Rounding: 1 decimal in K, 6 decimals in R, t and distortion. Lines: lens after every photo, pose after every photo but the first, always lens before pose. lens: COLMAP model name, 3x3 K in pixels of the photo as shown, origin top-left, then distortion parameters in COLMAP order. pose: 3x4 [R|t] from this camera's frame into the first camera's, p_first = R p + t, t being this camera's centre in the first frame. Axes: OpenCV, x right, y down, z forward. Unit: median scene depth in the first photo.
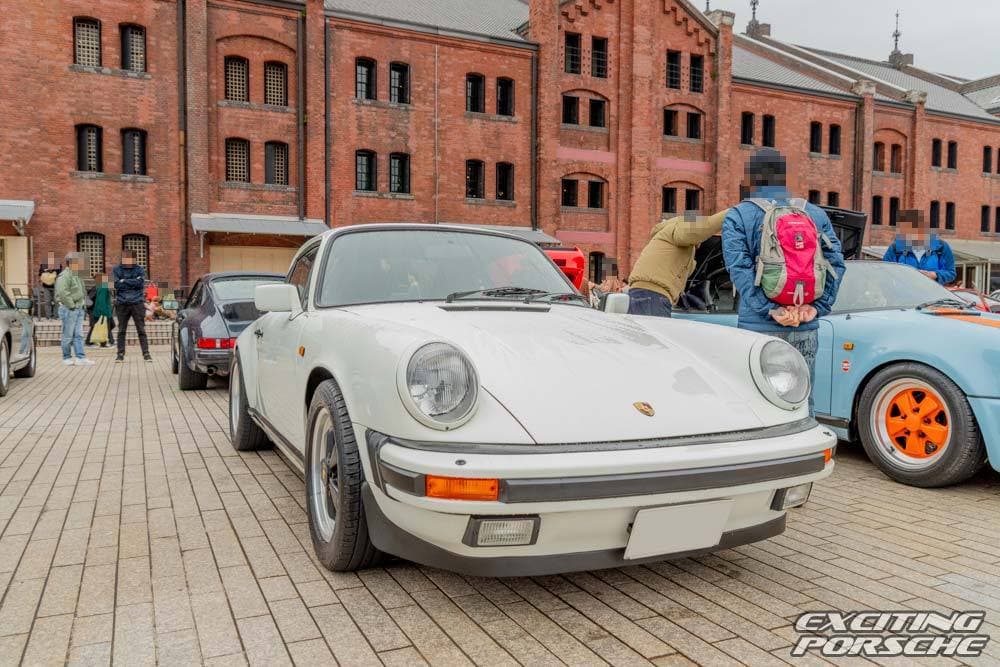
lens RADIAL K [[771.1, 0, 500.0], [0, 771.1, 333.5], [0, 0, 1]] dist [0.010691, -0.008133]
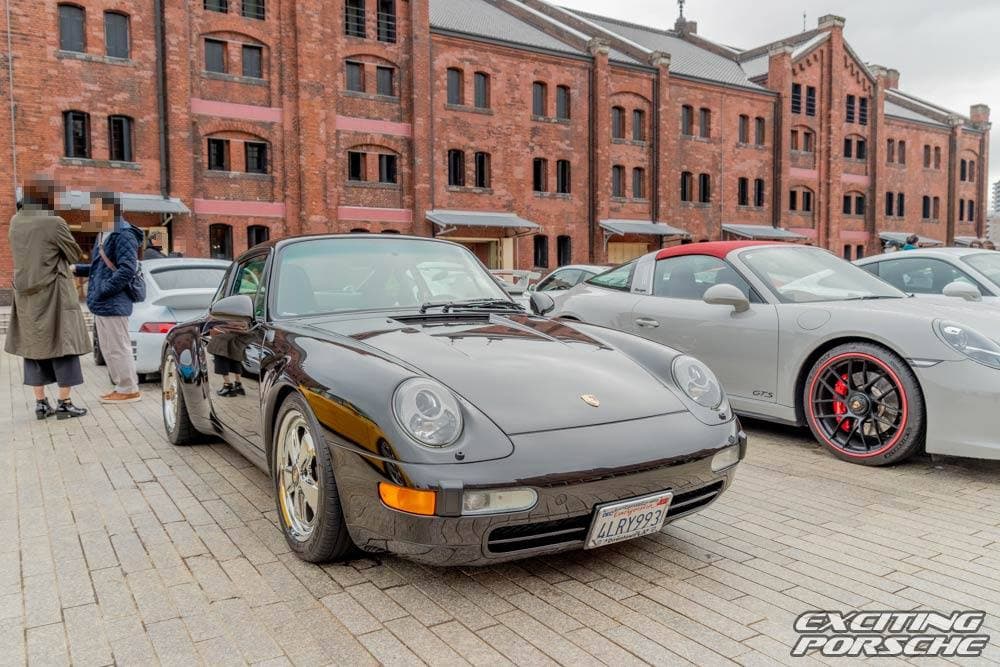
lens RADIAL K [[771.1, 0, 500.0], [0, 771.1, 333.5], [0, 0, 1]] dist [0.010691, -0.008133]
pose [[0.992467, -0.020946, 0.120709, 0.268605], [0.018470, 0.999596, 0.021594, 0.000482], [-0.121112, -0.019202, 0.992453, 0.111641]]
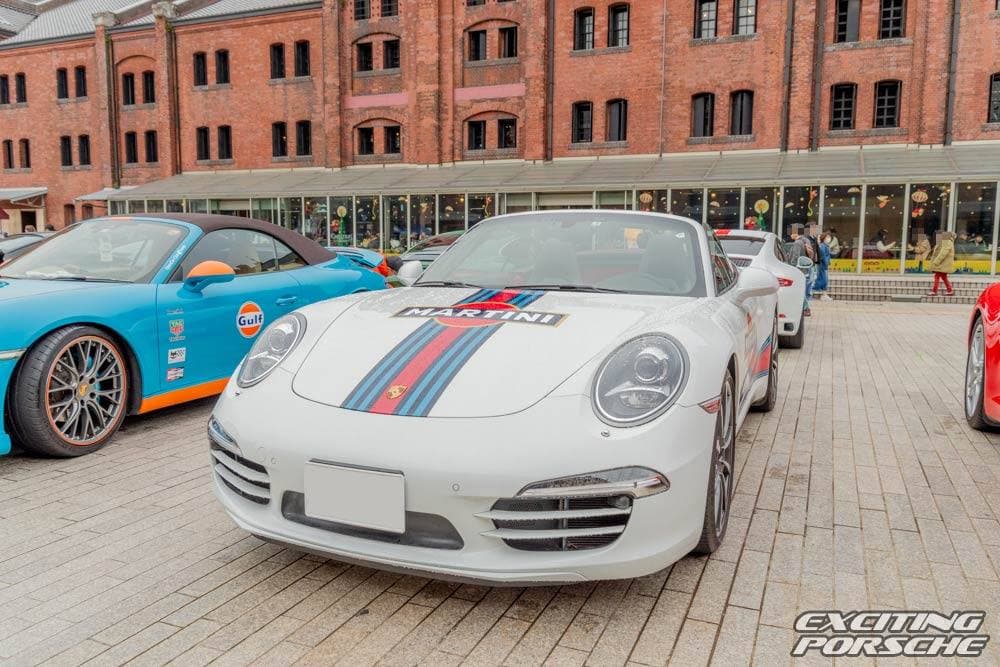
lens RADIAL K [[771.1, 0, 500.0], [0, 771.1, 333.5], [0, 0, 1]] dist [0.010691, -0.008133]
pose [[0.659979, 0.082104, -0.746784, 1.733250], [-0.040389, 0.996451, 0.073858, -0.025861], [0.750197, -0.018583, 0.660953, 0.824450]]
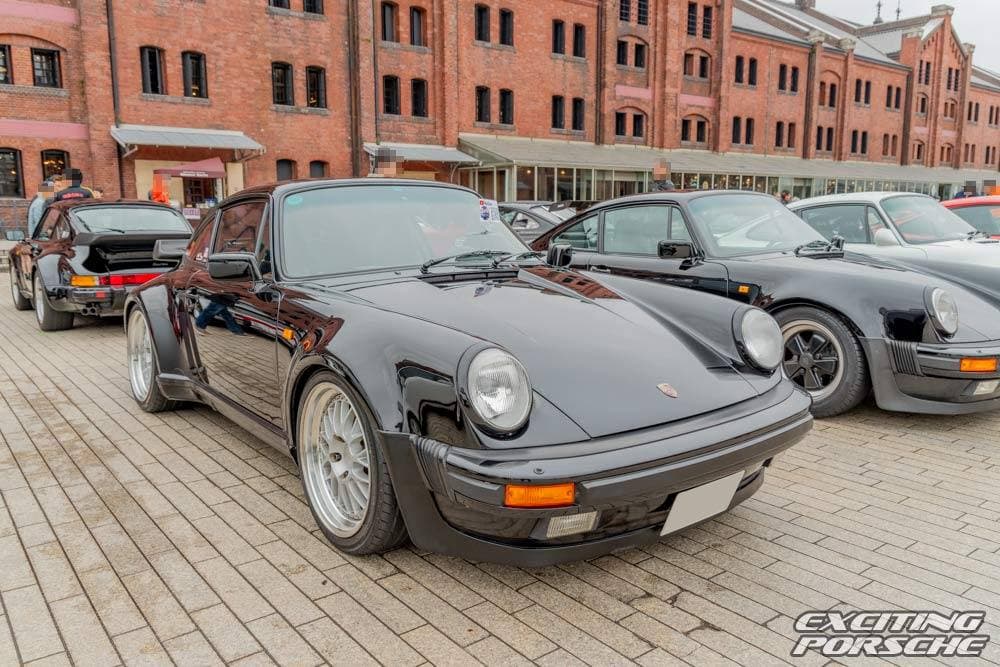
lens RADIAL K [[771.1, 0, 500.0], [0, 771.1, 333.5], [0, 0, 1]] dist [0.010691, -0.008133]
pose [[0.976929, -0.042599, 0.209273, 0.488984], [0.019302, 0.993506, 0.112127, -0.009624], [-0.212691, -0.105501, 0.971407, 0.242903]]
